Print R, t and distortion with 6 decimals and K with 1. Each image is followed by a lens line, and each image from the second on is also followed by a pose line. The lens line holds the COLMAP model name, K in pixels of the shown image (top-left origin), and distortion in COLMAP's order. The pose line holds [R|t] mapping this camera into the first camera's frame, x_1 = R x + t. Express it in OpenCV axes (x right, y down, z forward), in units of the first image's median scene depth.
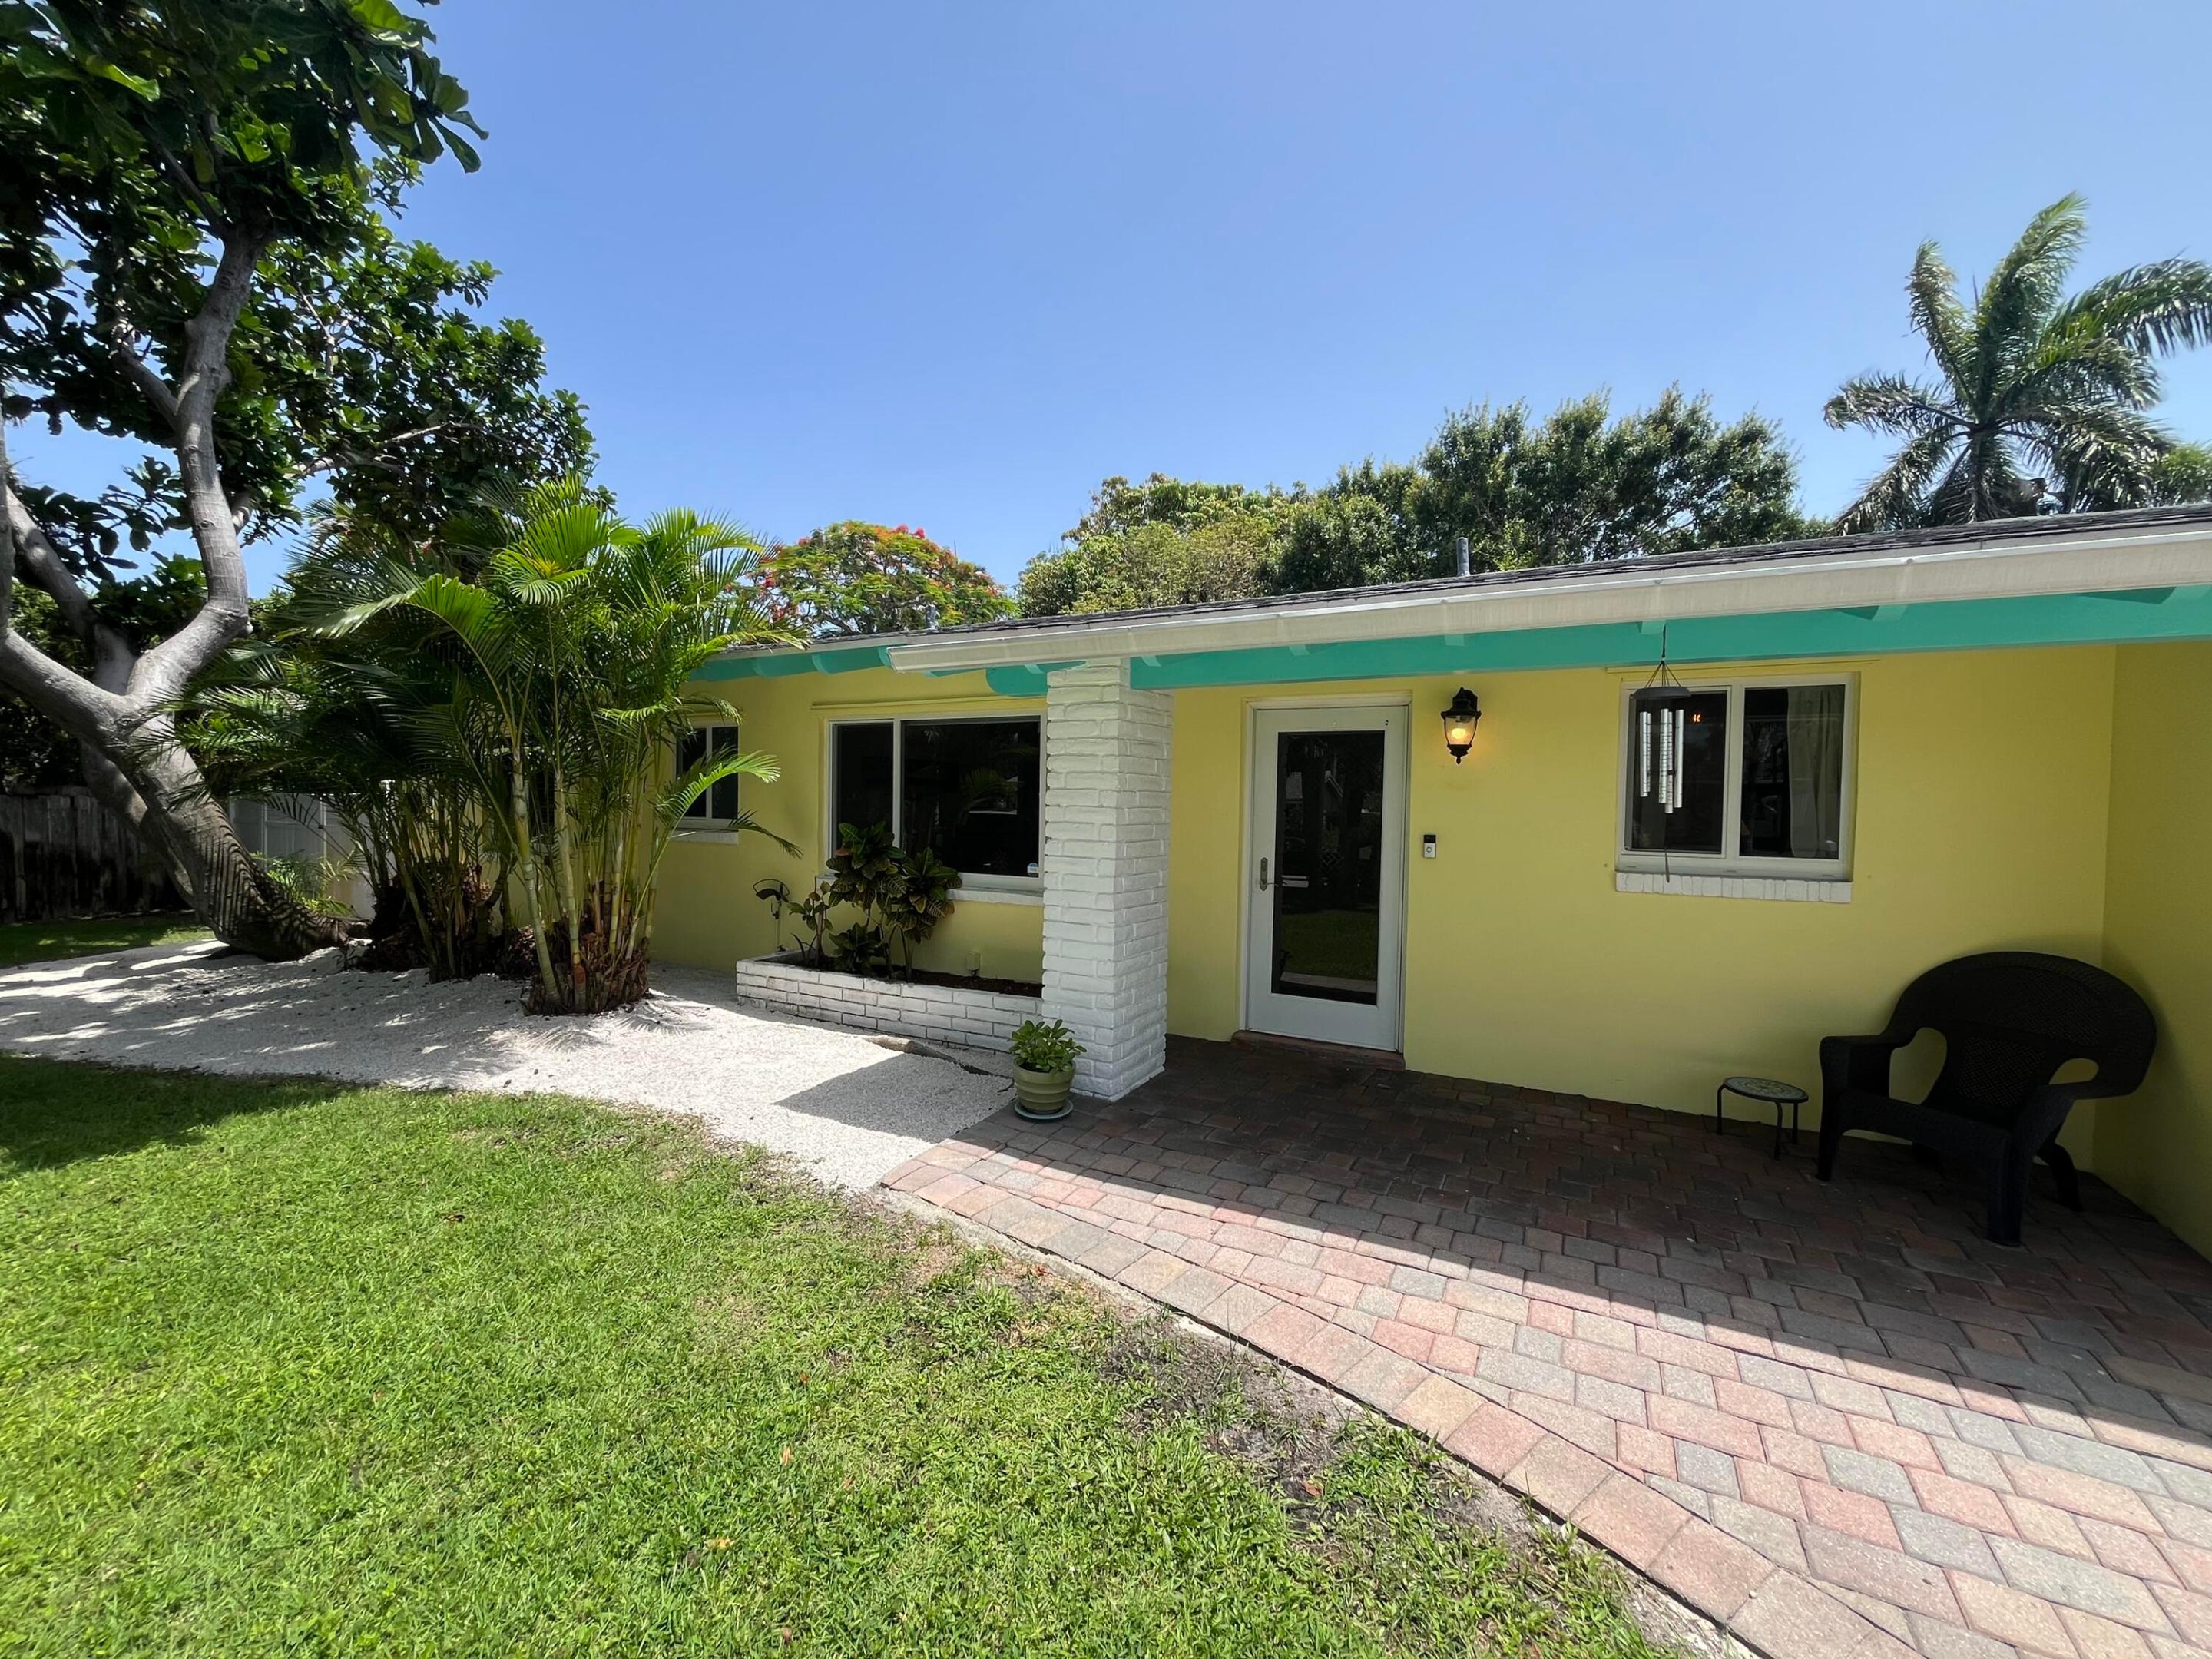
lens RADIAL K [[890.7, 0, 1102.1], [0, 890.7, 829.4], [0, 0, 1]] dist [-0.002616, 0.000098]
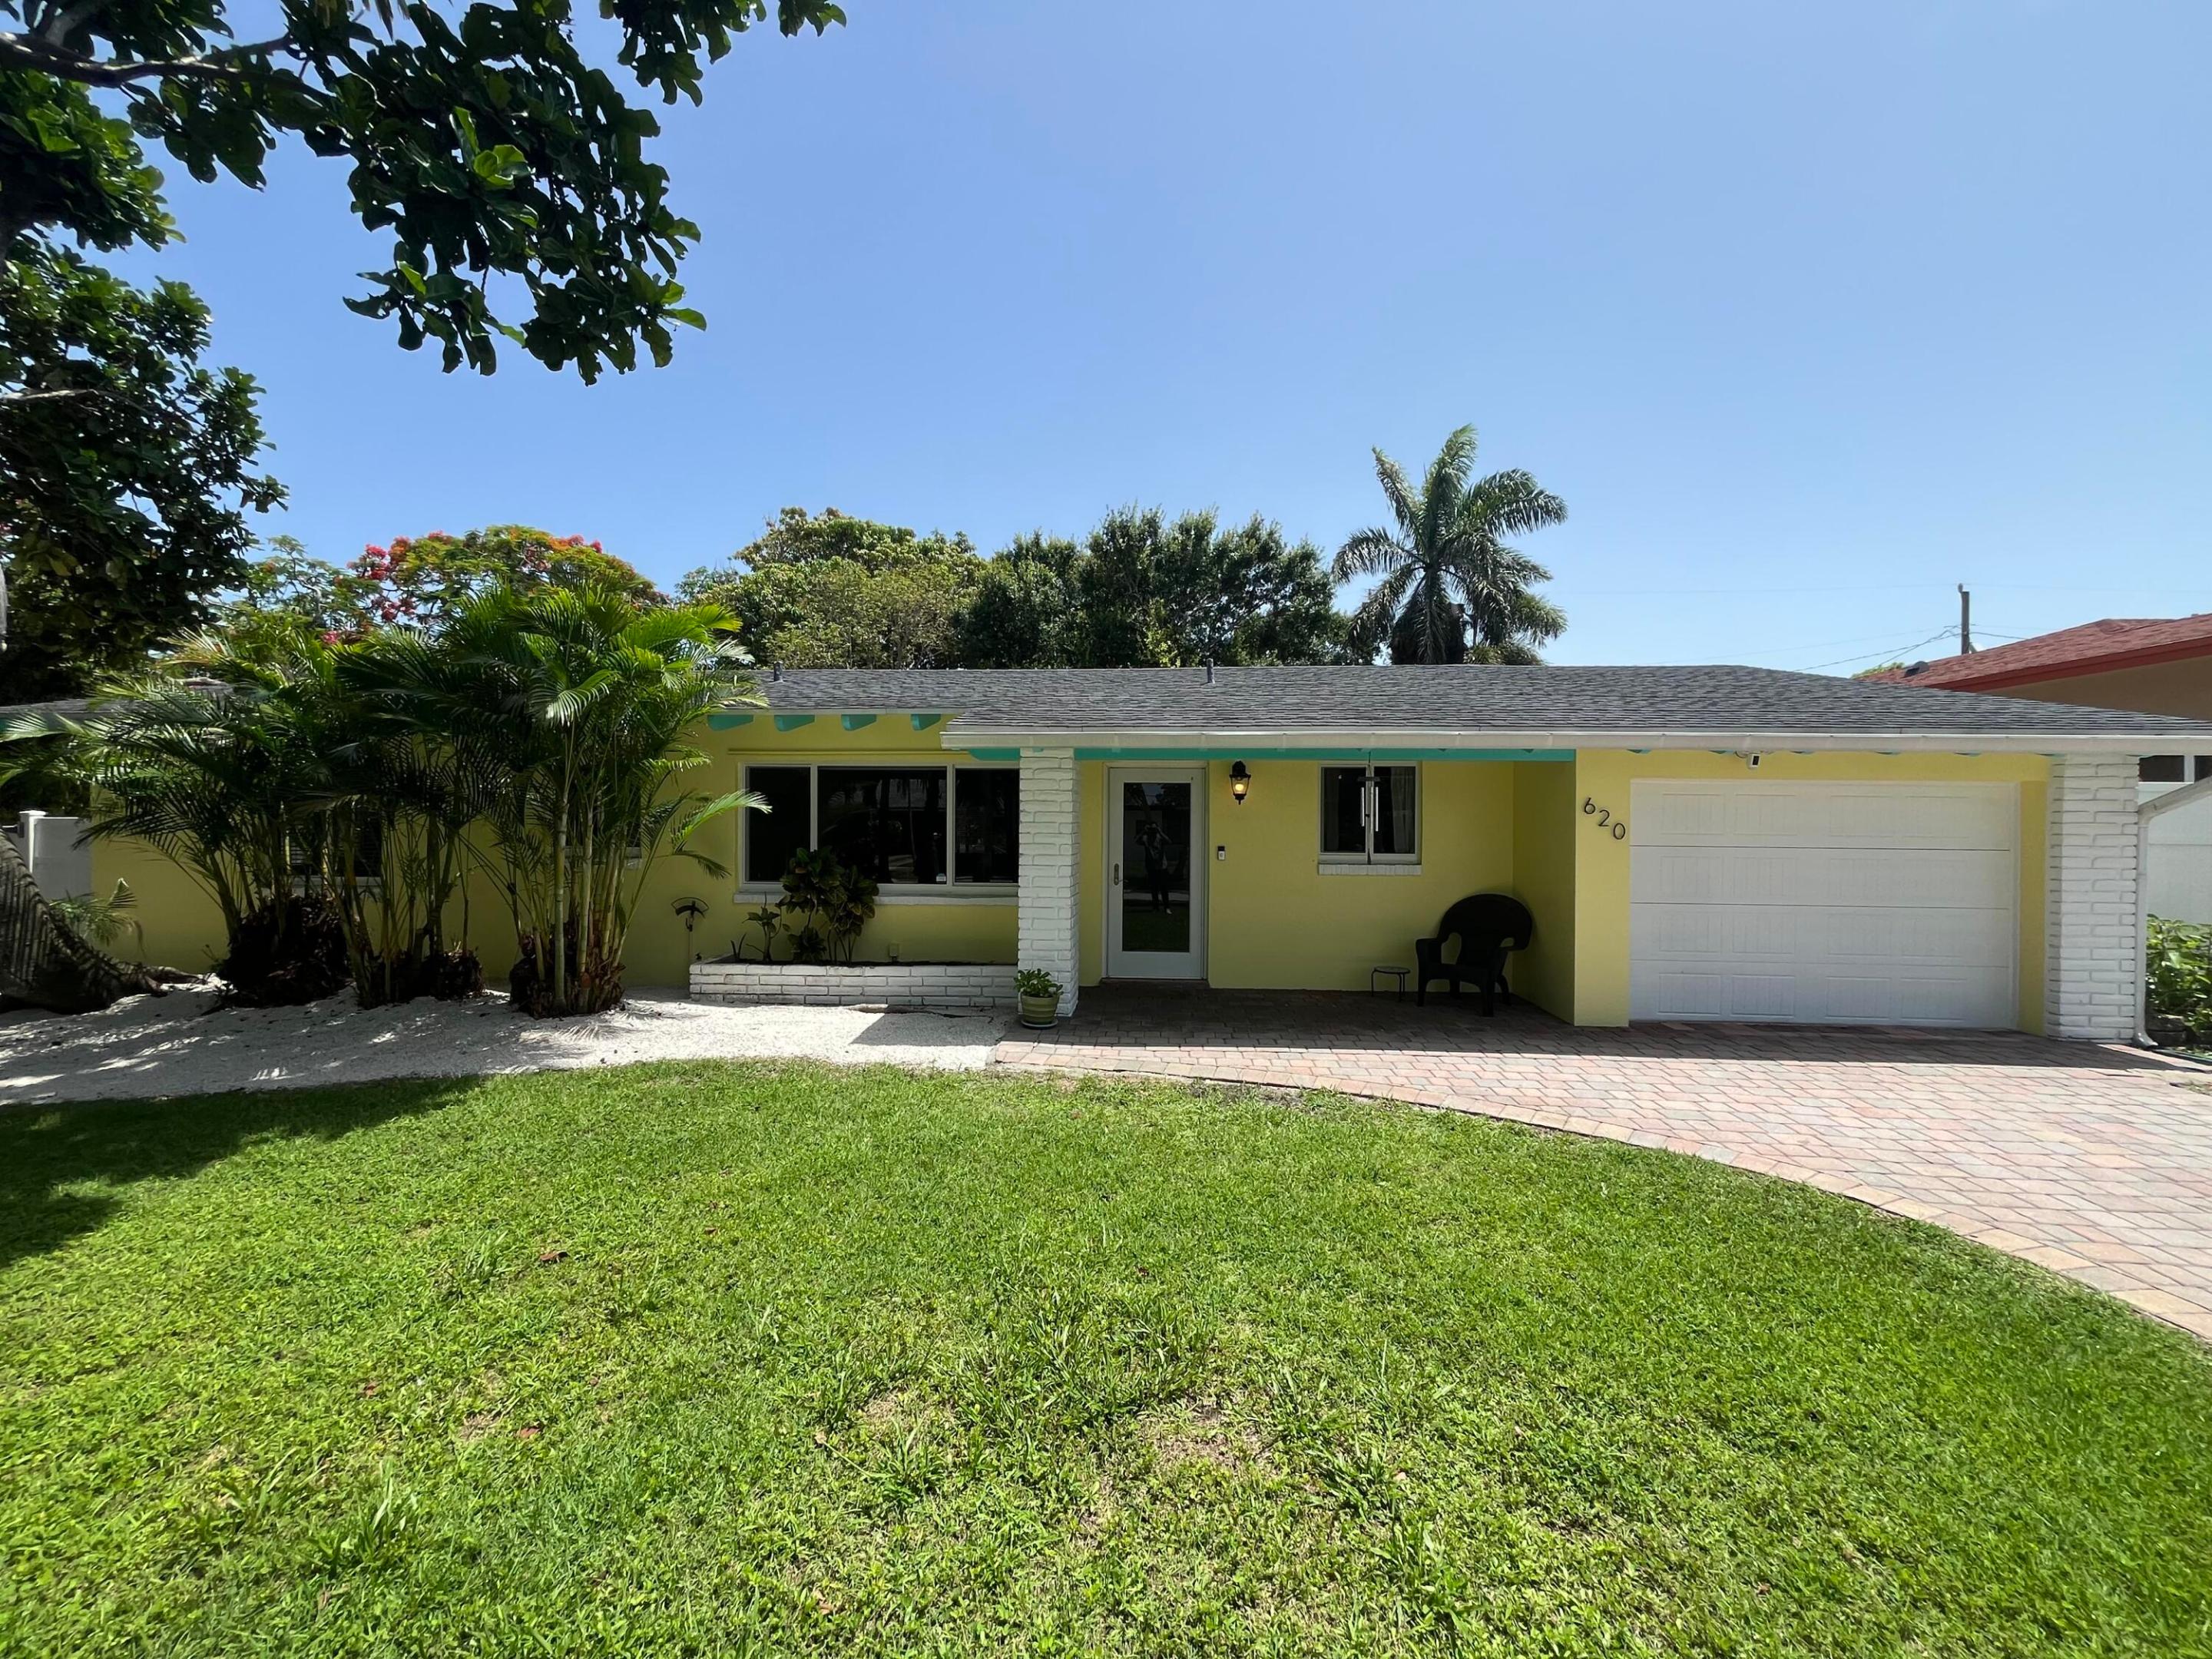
lens RADIAL K [[890.7, 0, 1102.1], [0, 890.7, 829.4], [0, 0, 1]] dist [-0.002616, 0.000098]
pose [[0.907666, -0.014592, 0.419439, -0.459369], [0.022169, 0.999667, -0.013196, -0.007491], [-0.419106, 0.021276, 0.907688, -0.370121]]
